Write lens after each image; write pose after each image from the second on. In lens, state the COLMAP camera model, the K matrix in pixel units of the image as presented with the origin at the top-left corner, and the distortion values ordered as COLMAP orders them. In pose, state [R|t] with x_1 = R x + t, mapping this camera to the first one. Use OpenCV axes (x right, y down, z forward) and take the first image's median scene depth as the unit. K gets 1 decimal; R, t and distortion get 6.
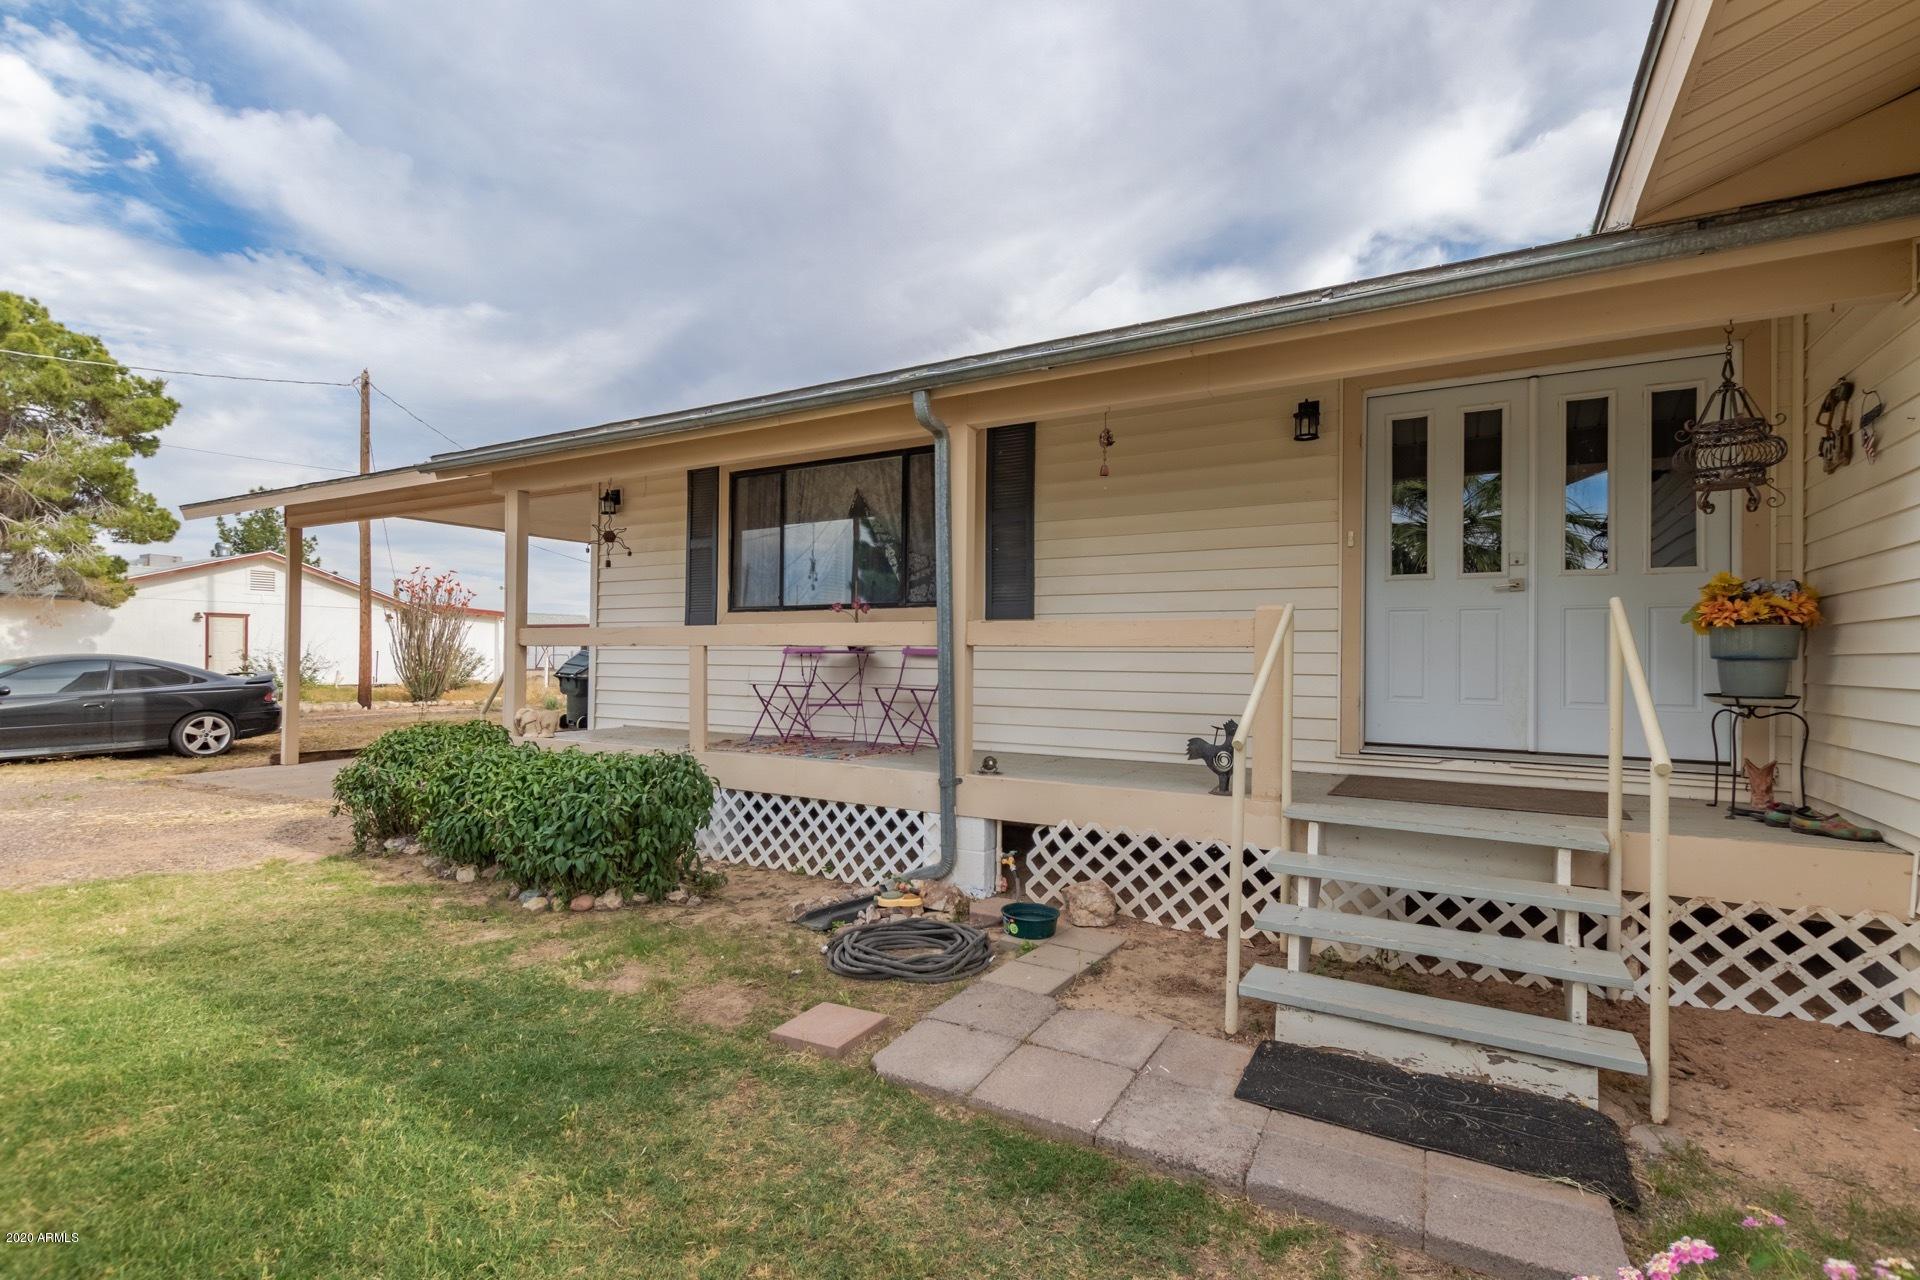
lens RADIAL K [[849.0, 0, 971.4], [0, 849.0, 658.8], [0, 0, 1]] dist [0.014532, -0.001853]
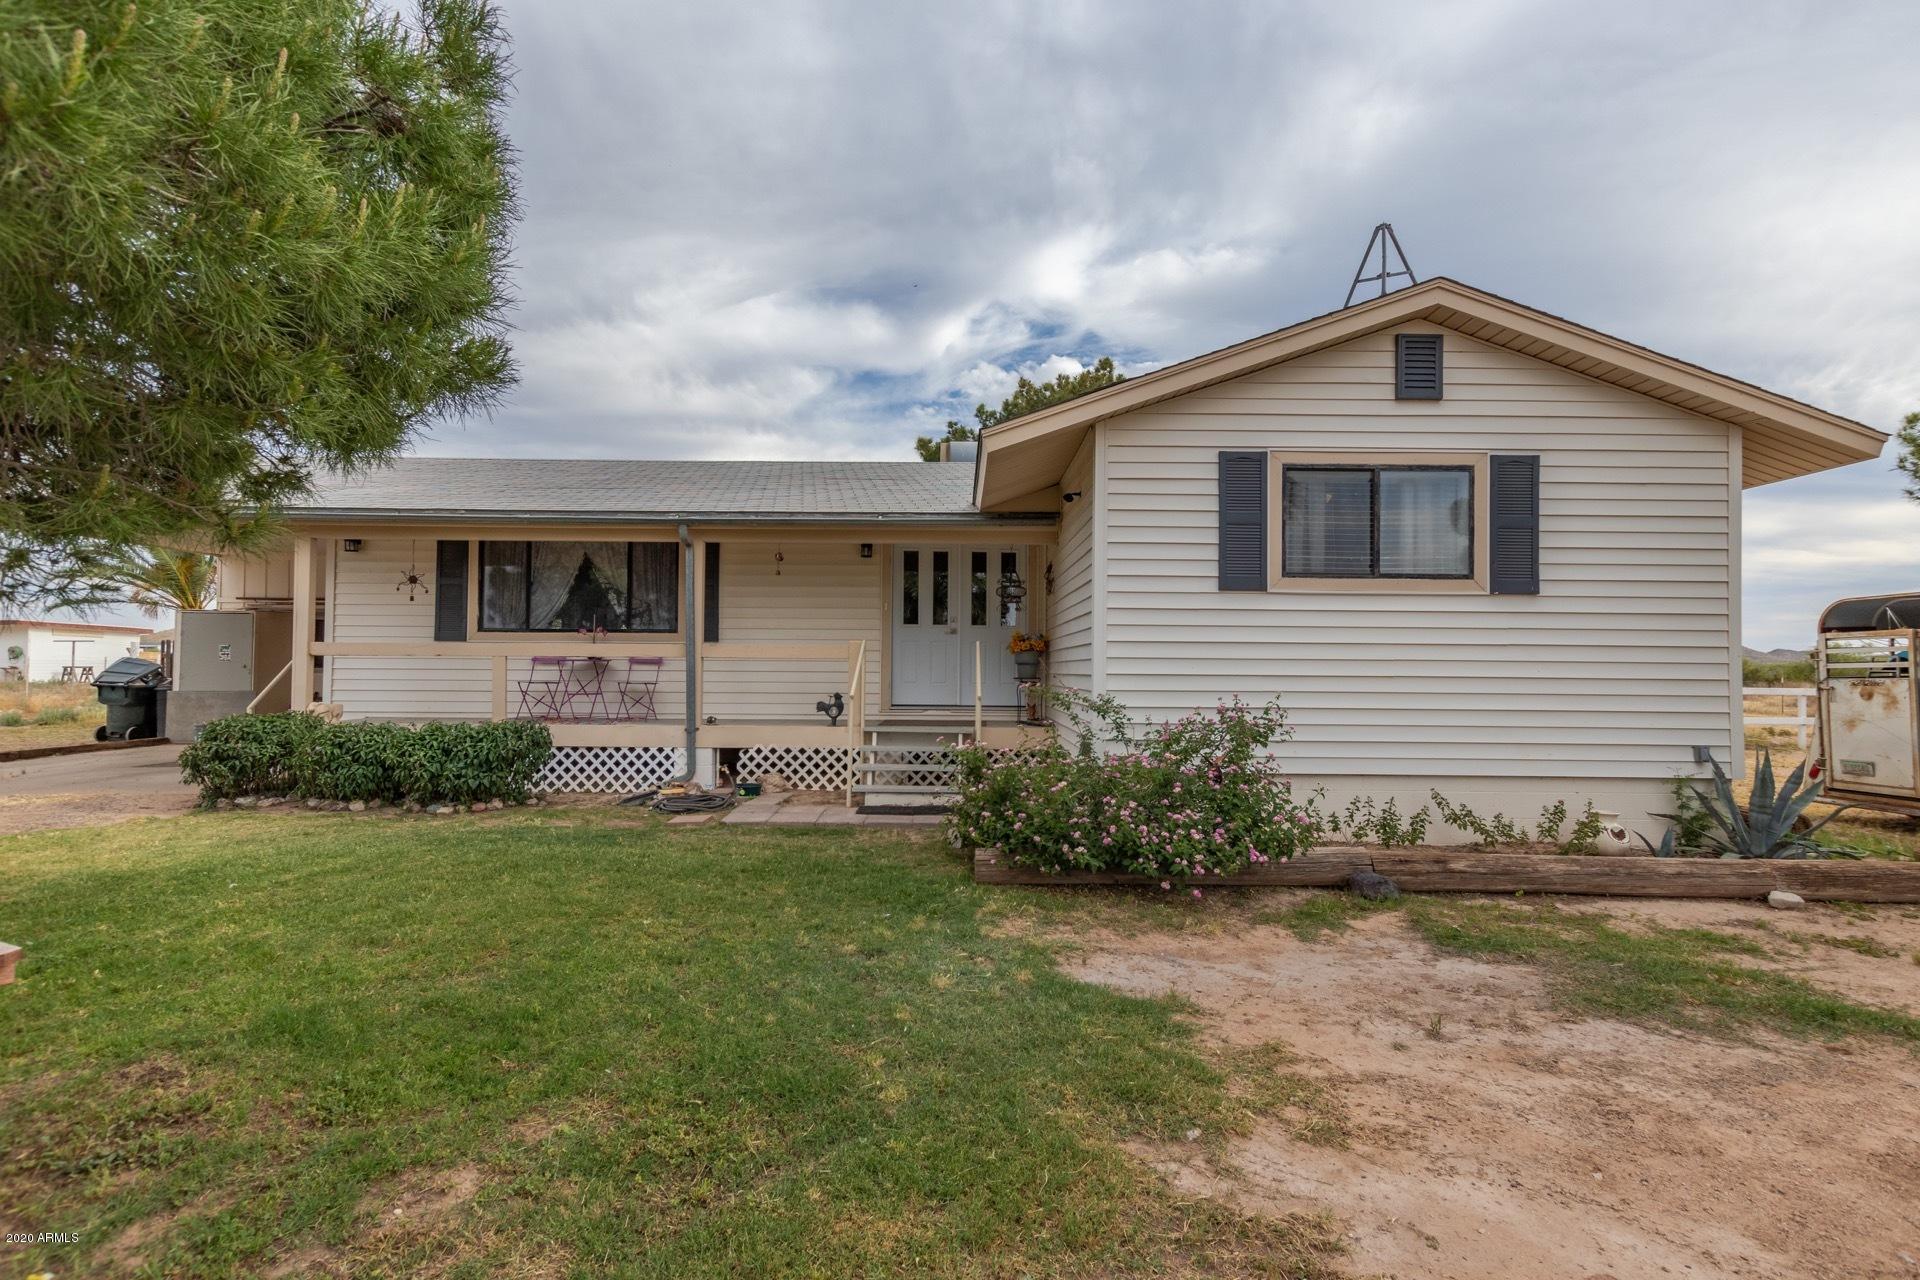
lens RADIAL K [[849.0, 0, 954.0], [0, 849.0, 642.4], [0, 0, 1]] dist [0.014532, -0.001853]
pose [[0.865758, 0.013212, 0.500288, -0.457151], [0.002440, 0.999528, -0.030618, 0.011143], [-0.500456, 0.027728, 0.865318, -0.898872]]
